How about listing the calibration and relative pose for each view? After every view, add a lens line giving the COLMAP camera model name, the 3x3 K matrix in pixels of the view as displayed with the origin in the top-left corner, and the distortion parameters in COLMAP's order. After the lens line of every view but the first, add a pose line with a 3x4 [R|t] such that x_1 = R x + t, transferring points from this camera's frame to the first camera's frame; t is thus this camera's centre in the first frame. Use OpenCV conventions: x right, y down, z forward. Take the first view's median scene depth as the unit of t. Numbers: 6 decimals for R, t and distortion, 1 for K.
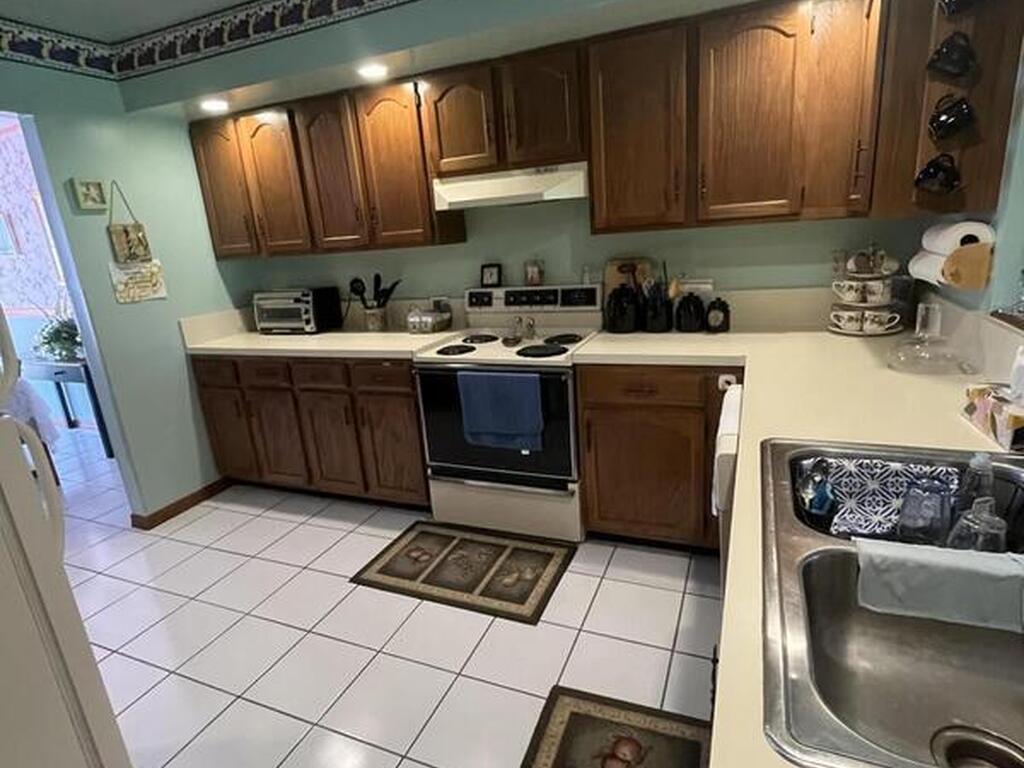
lens RADIAL K [[553.0, 0, 511.2], [0, 553.0, 381.5], [0, 0, 1]] dist [-0.000229, -0.000762]
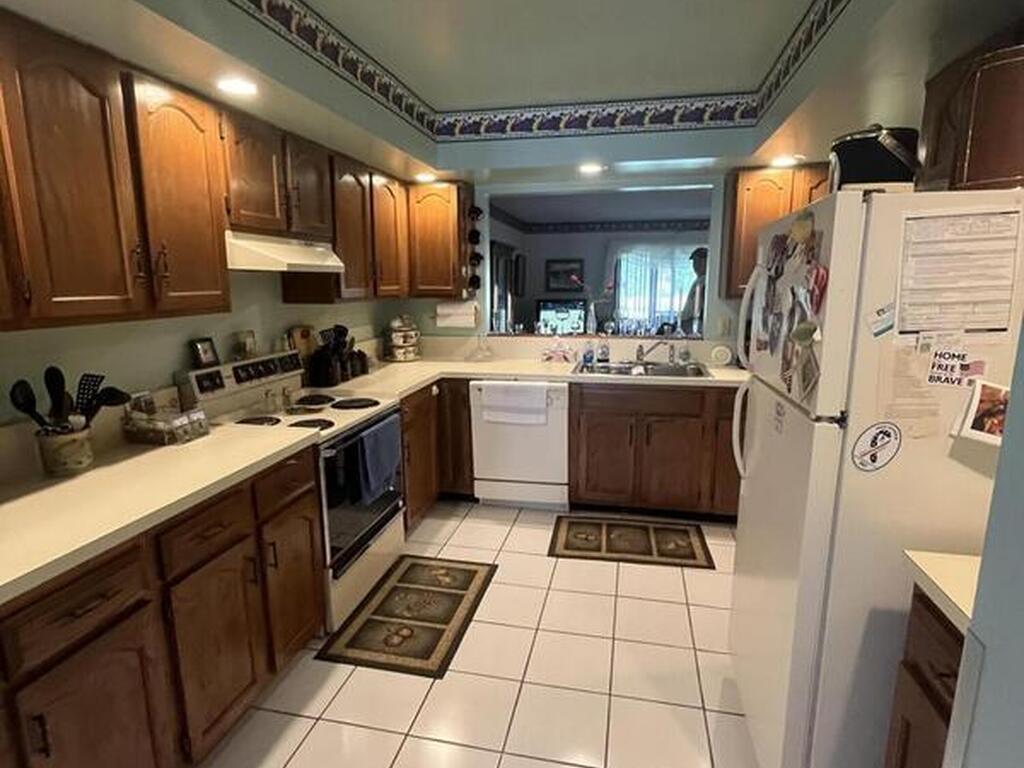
lens RADIAL K [[553.0, 0, 510.9], [0, 553.0, 382.0], [0, 0, 1]] dist [-0.000229, -0.000762]
pose [[-0.184086, -0.103151, 0.977483, -1.078202], [0.279416, 0.947957, 0.152657, -0.178265], [-0.942358, 0.301226, -0.145684, 0.851540]]
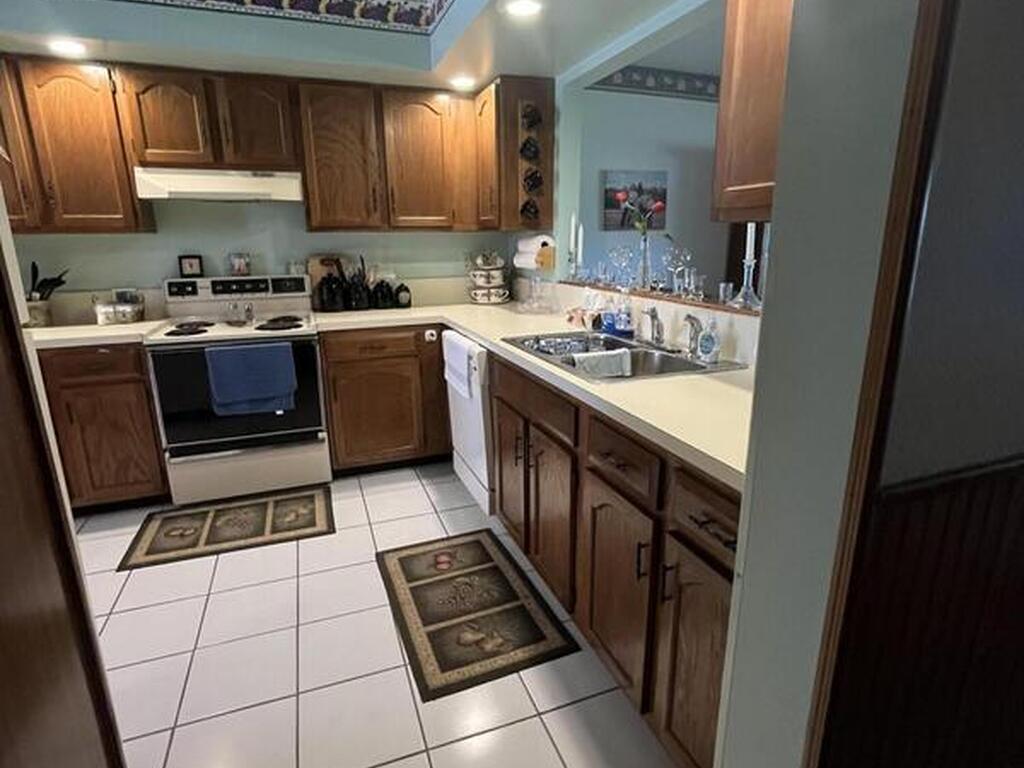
lens RADIAL K [[553.0, 0, 511.0], [0, 553.0, 381.7], [0, 0, 1]] dist [-0.000229, -0.000762]
pose [[0.722093, -0.107768, 0.683350, -0.403155], [0.140219, 0.990088, 0.007973, 0.120017], [-0.677436, 0.090062, 0.730047, -0.182368]]
